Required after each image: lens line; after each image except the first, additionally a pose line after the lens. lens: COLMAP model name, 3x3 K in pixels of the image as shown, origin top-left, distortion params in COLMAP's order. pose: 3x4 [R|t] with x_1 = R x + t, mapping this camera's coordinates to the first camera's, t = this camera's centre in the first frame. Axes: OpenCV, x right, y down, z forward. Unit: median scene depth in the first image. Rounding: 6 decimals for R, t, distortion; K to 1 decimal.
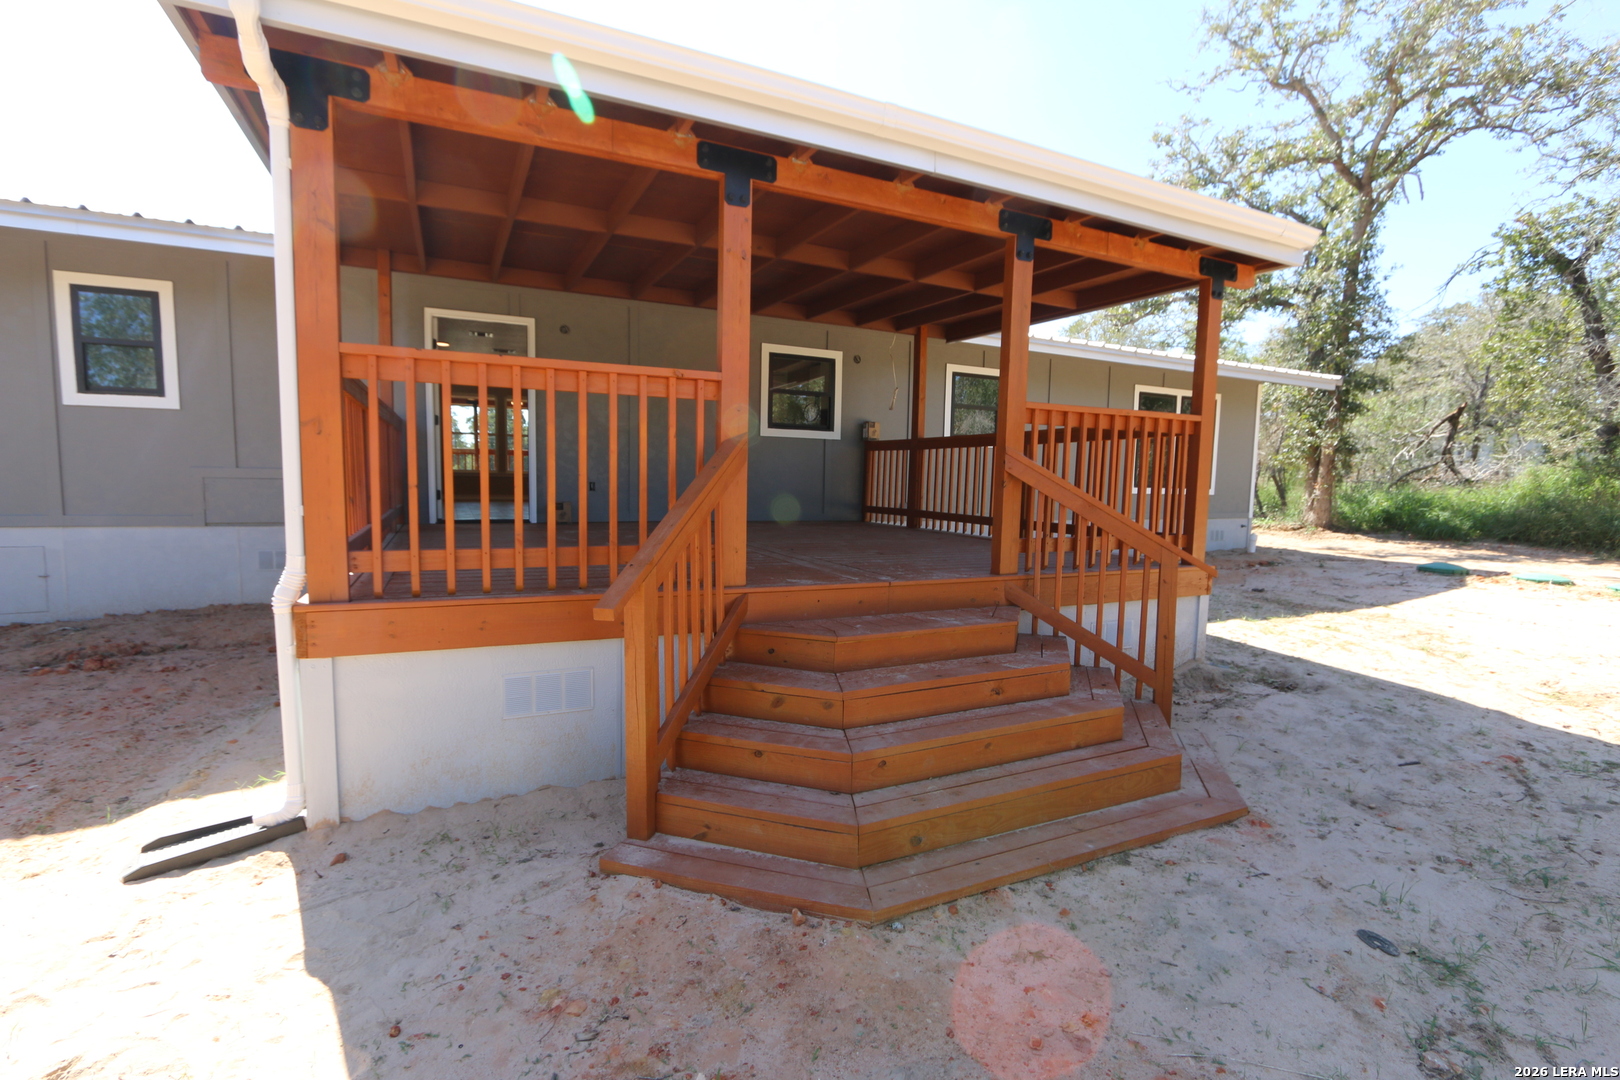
lens RADIAL K [[741.1, 0, 813.9], [0, 741.1, 538.1], [0, 0, 1]] dist [-0.019022, 0.003594]
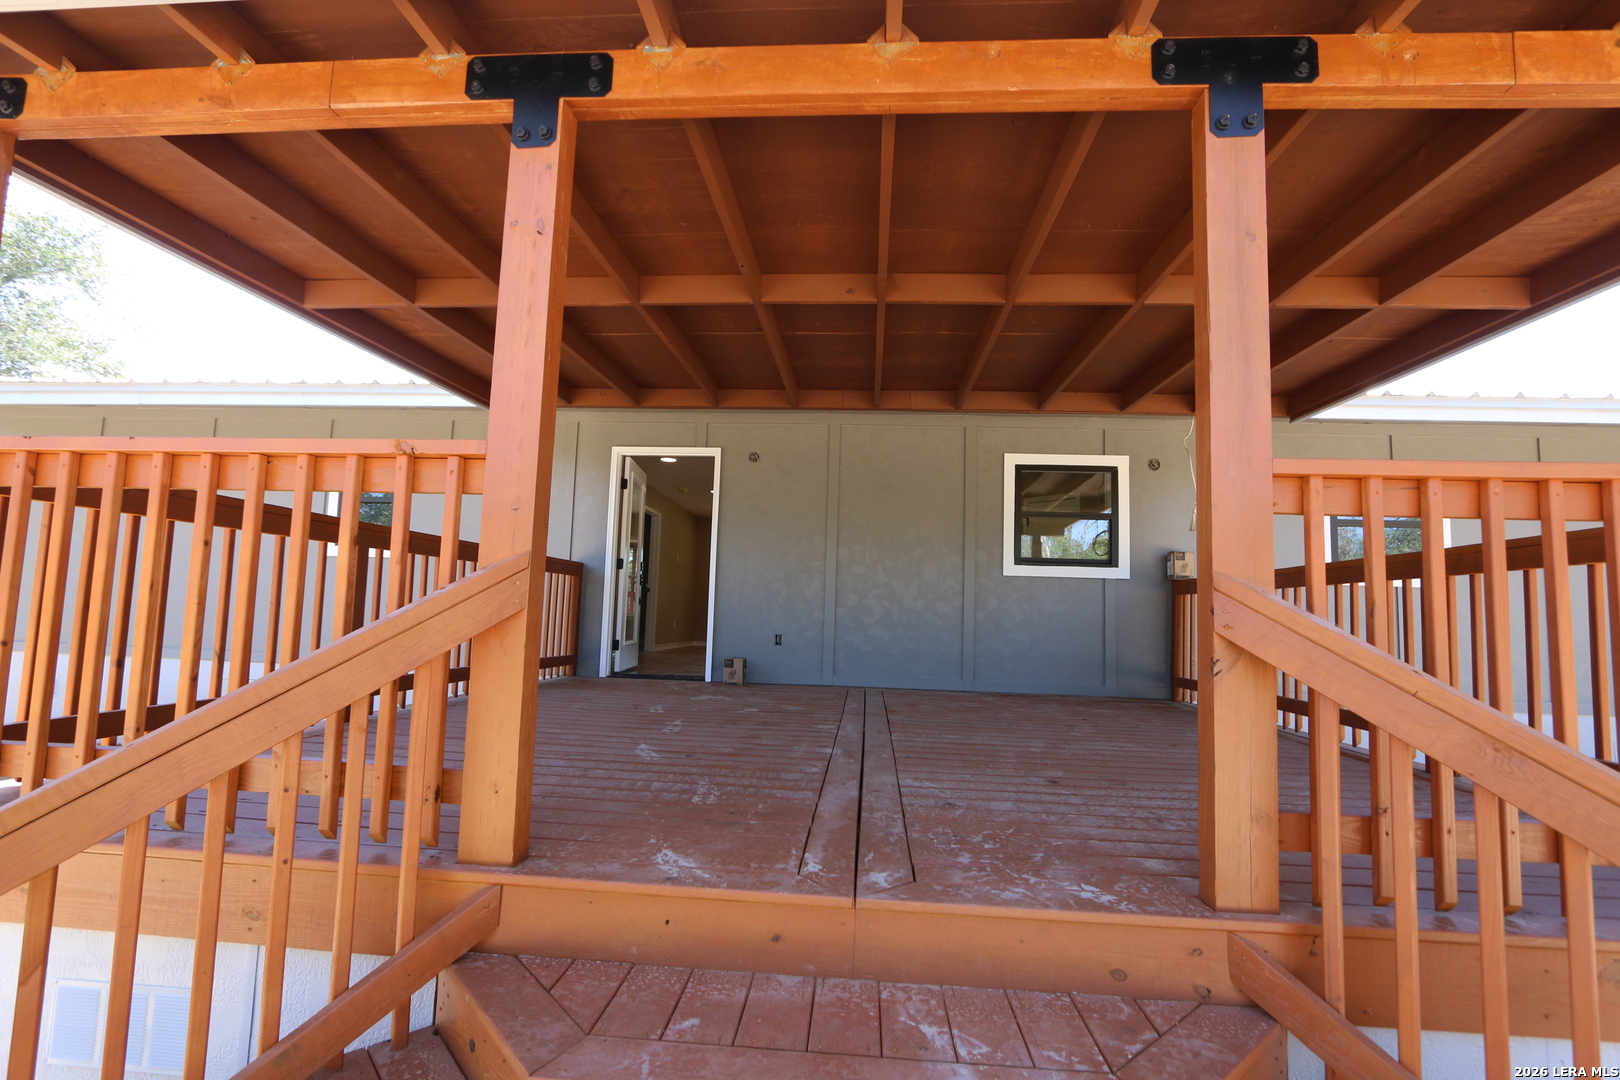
lens RADIAL K [[741.1, 0, 806.5], [0, 741.1, 542.0], [0, 0, 1]] dist [-0.019022, 0.003594]
pose [[0.859892, -0.044888, -0.508498, 0.157807], [-0.054689, 0.982292, -0.179195, -0.032701], [0.507537, 0.181898, 0.842211, 0.321123]]
